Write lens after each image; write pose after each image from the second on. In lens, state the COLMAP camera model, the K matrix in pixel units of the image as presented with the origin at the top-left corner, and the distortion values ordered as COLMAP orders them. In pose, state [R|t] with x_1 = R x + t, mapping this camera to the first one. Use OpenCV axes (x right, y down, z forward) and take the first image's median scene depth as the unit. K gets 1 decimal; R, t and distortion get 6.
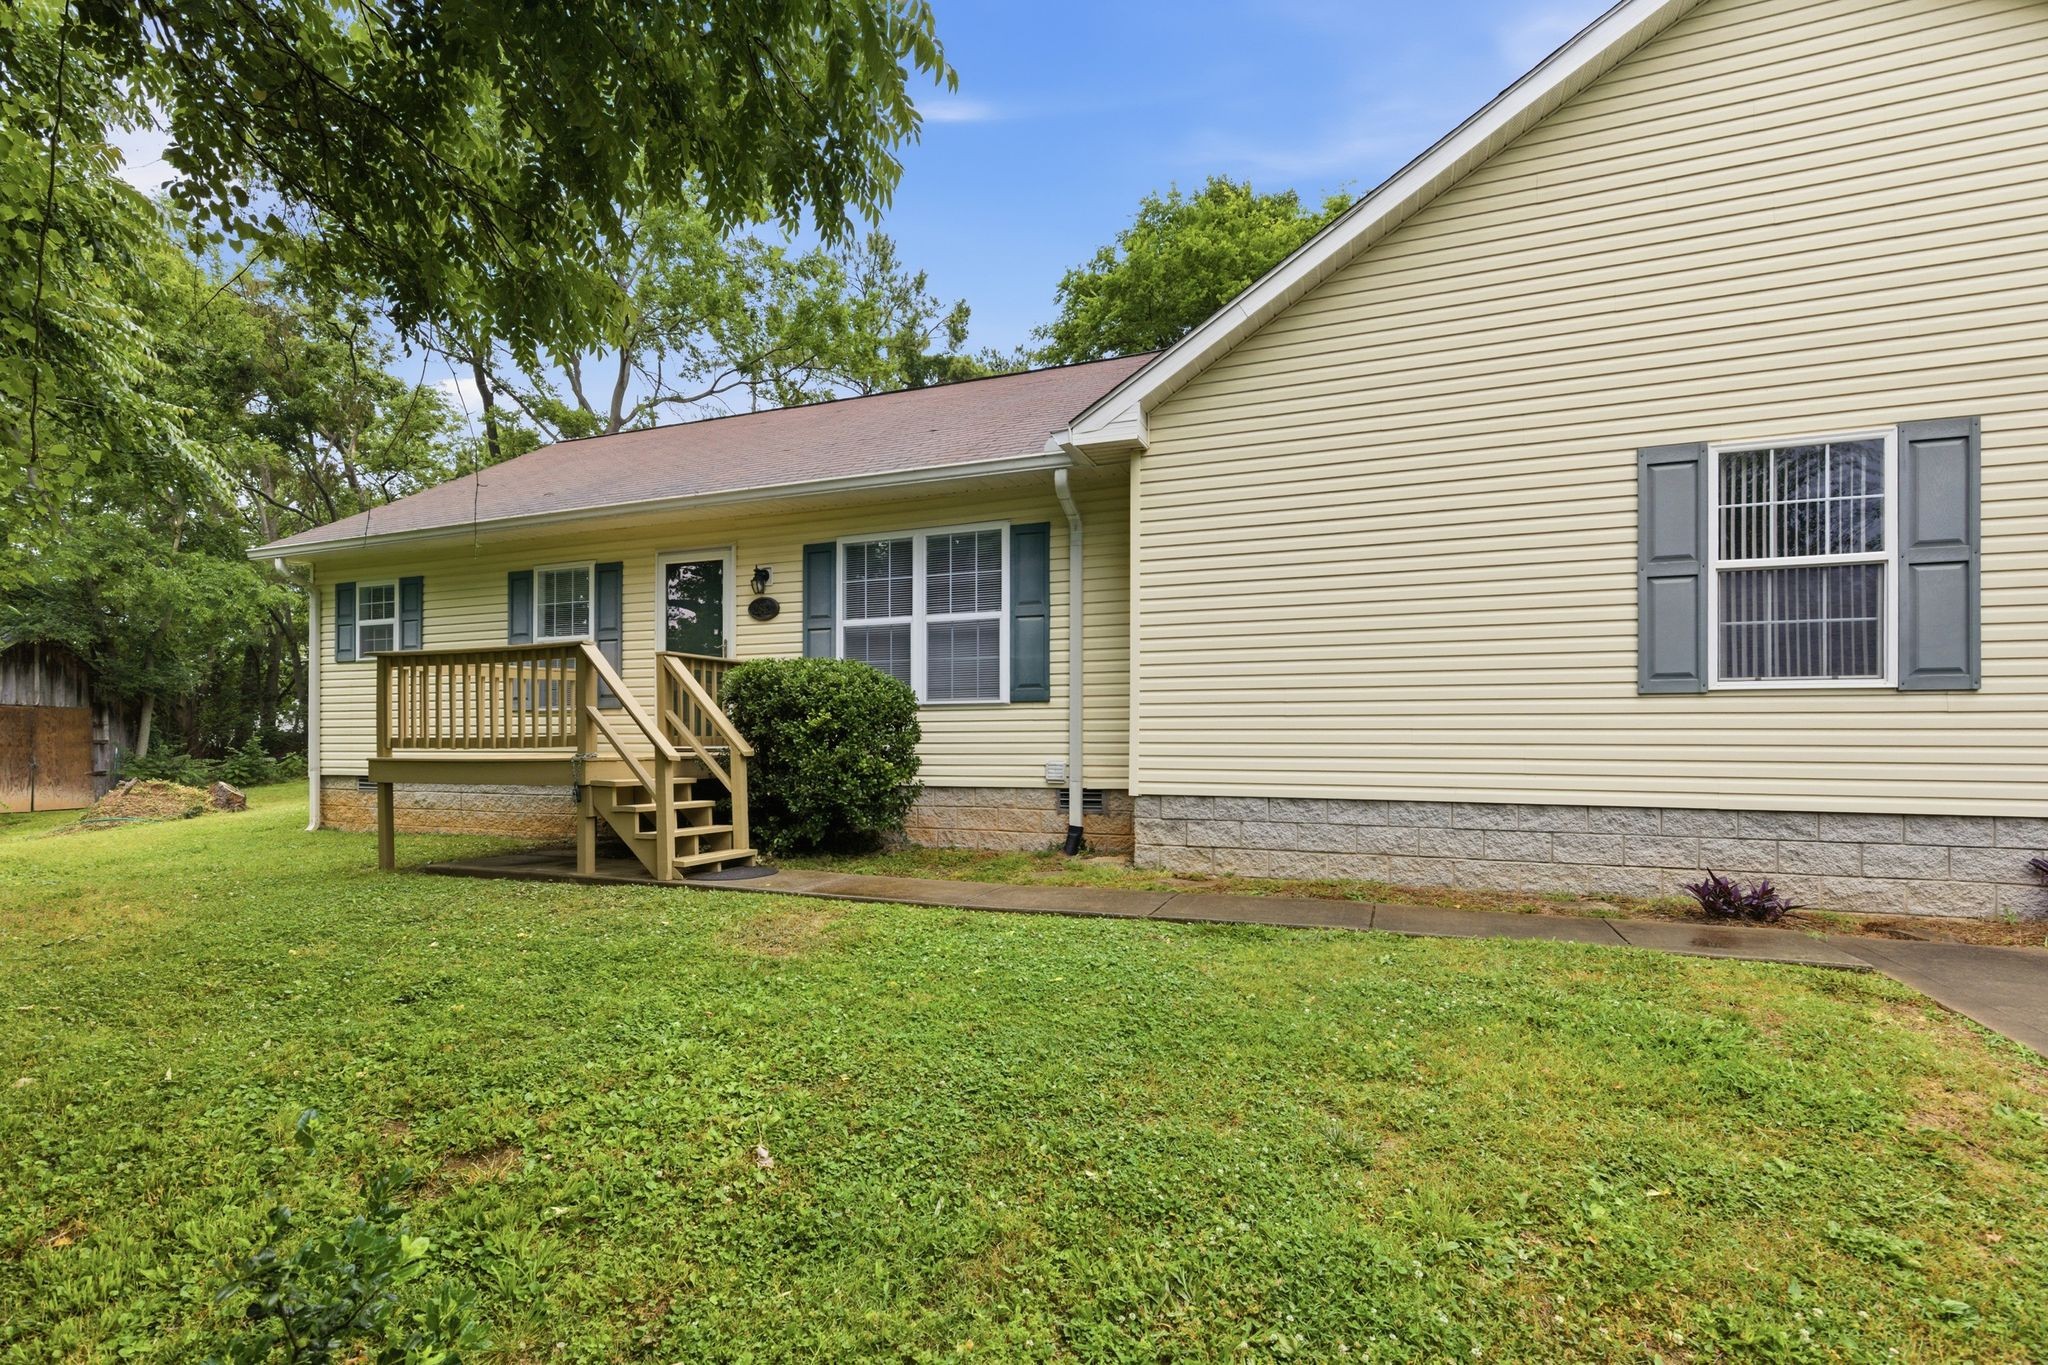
lens RADIAL K [[931.9, 0, 1015.9], [0, 931.9, 722.1], [0, 0, 1]] dist [-0.002532, -0.000294]
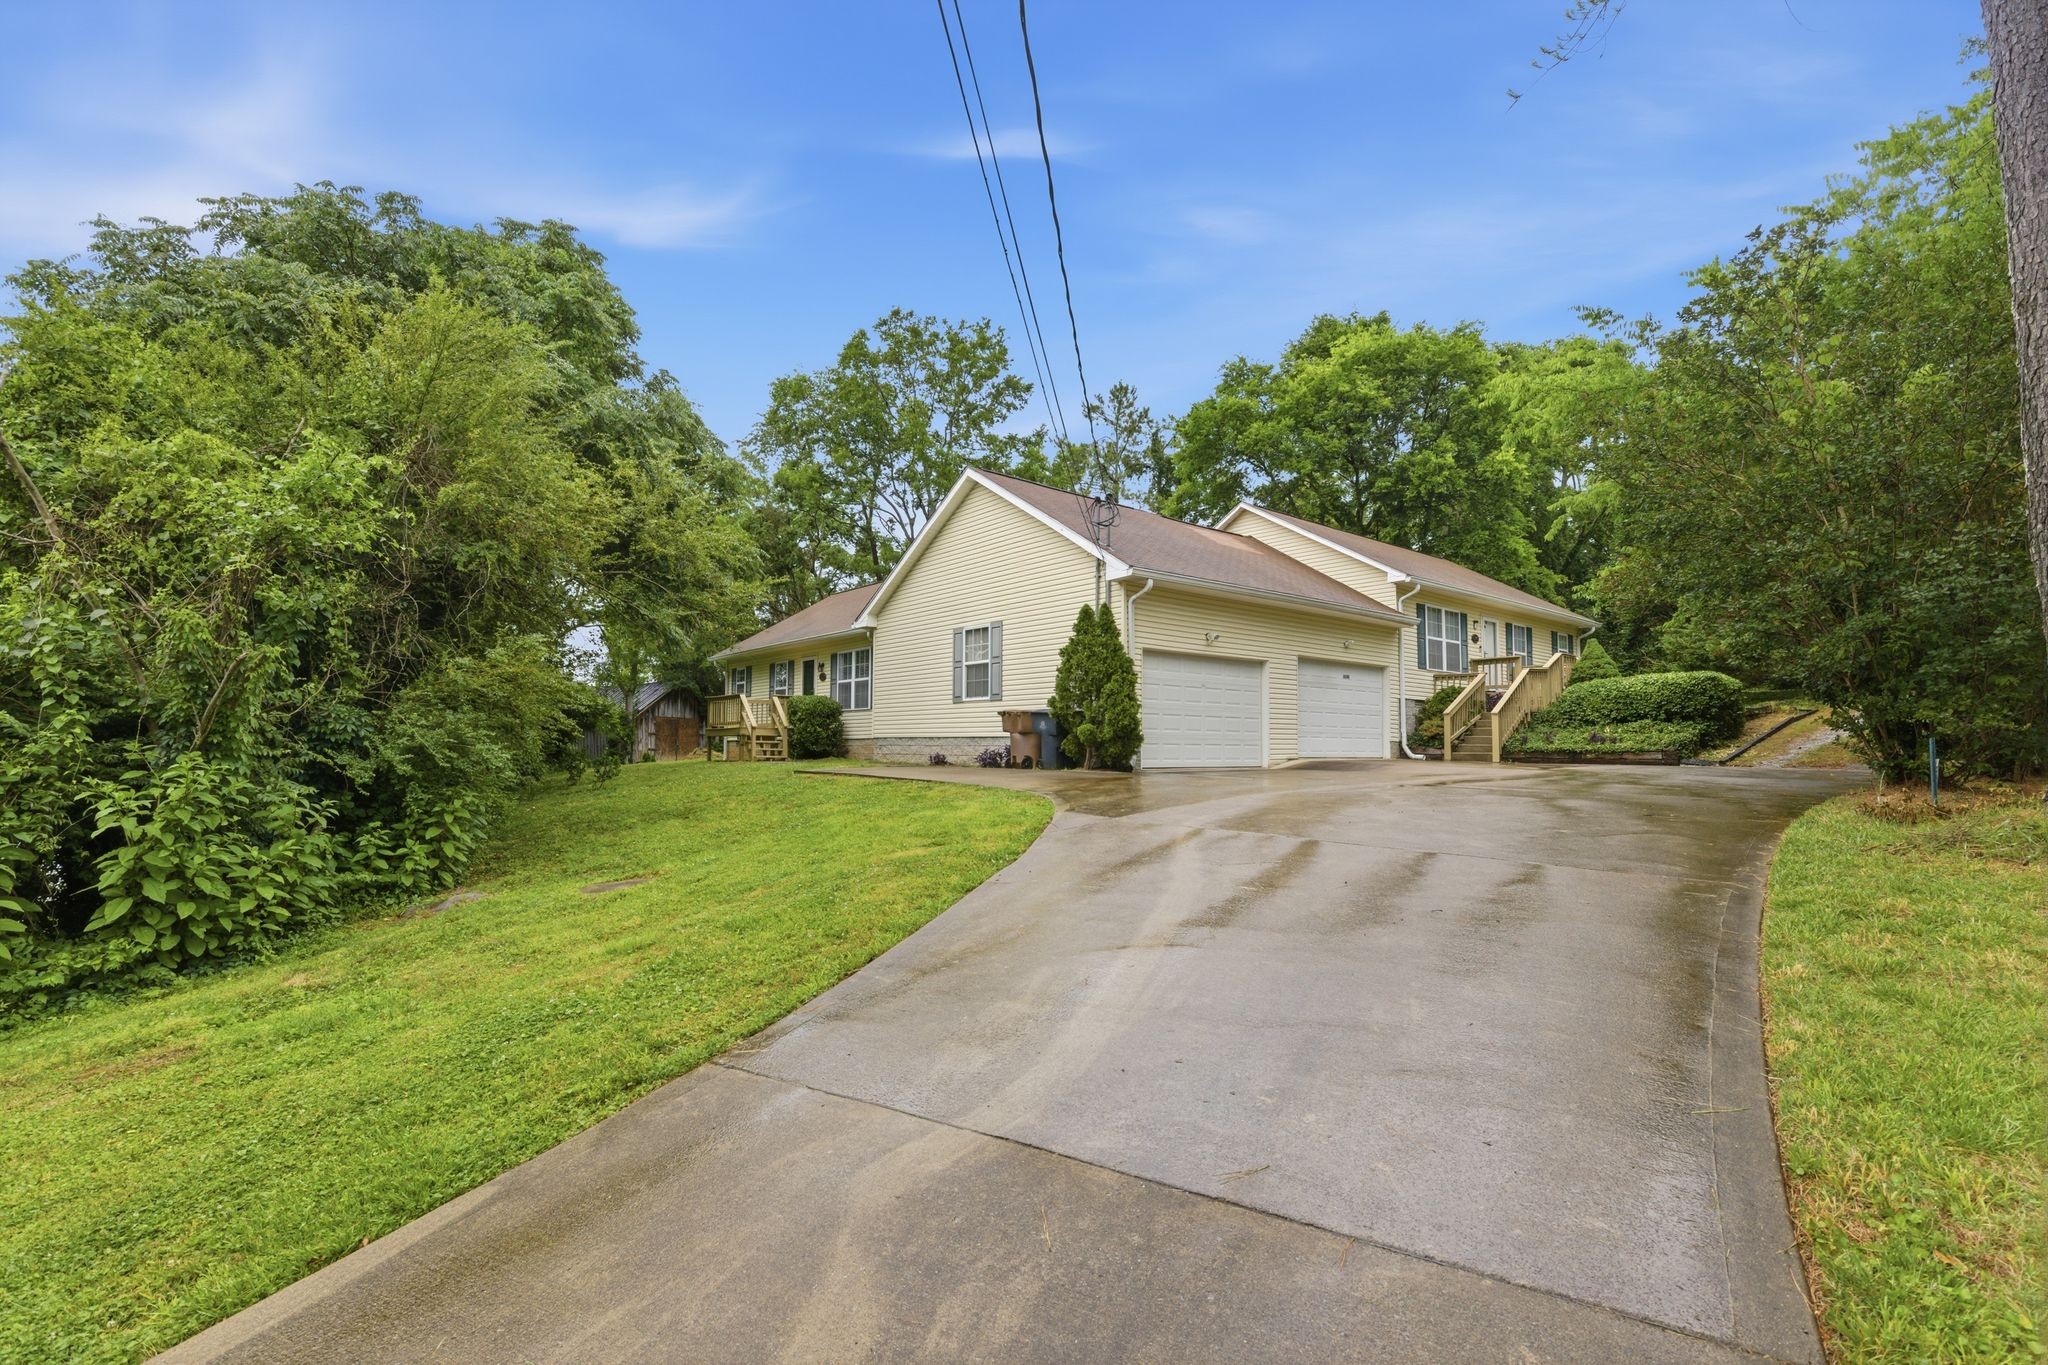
lens RADIAL K [[876.7, 0, 1029.2], [0, 876.7, 669.8], [0, 0, 1]] dist [-0.001839, -0.000094]
pose [[0.883556, -0.037960, -0.466784, 1.838842], [0.005266, 0.997452, -0.071149, 0.059307], [0.468296, 0.060406, 0.881505, -1.263722]]
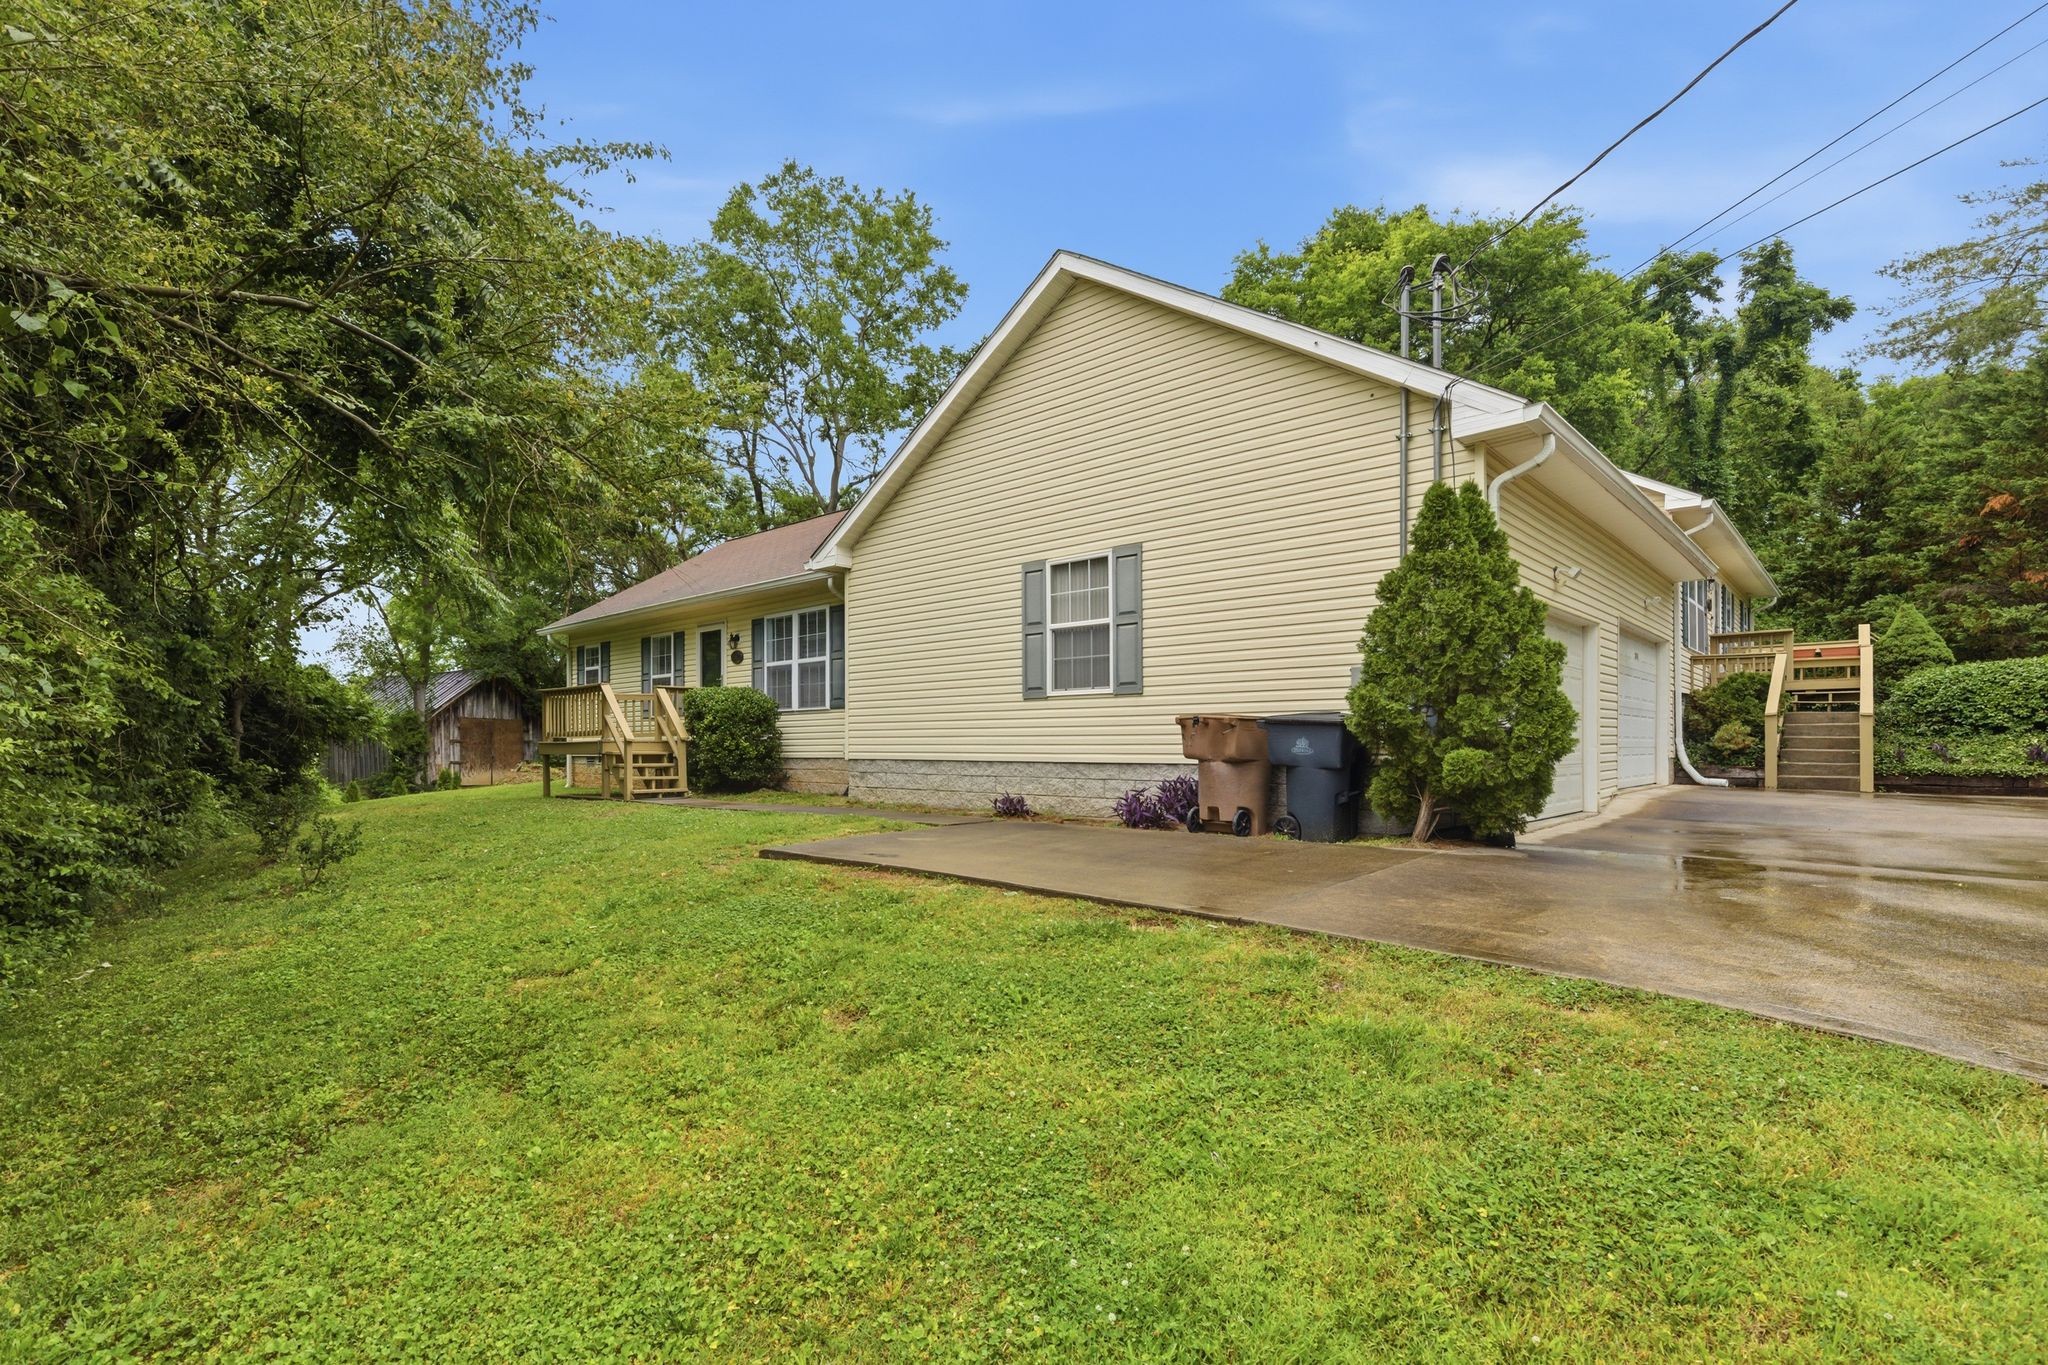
lens RADIAL K [[931.9, 0, 1015.9], [0, 931.9, 722.1], [0, 0, 1]] dist [-0.002532, -0.000294]
pose [[0.936646, -0.012002, -0.350072, 1.001435], [0.010577, 0.999926, -0.005983, 0.019372], [0.350118, 0.001901, 0.936704, -0.544524]]
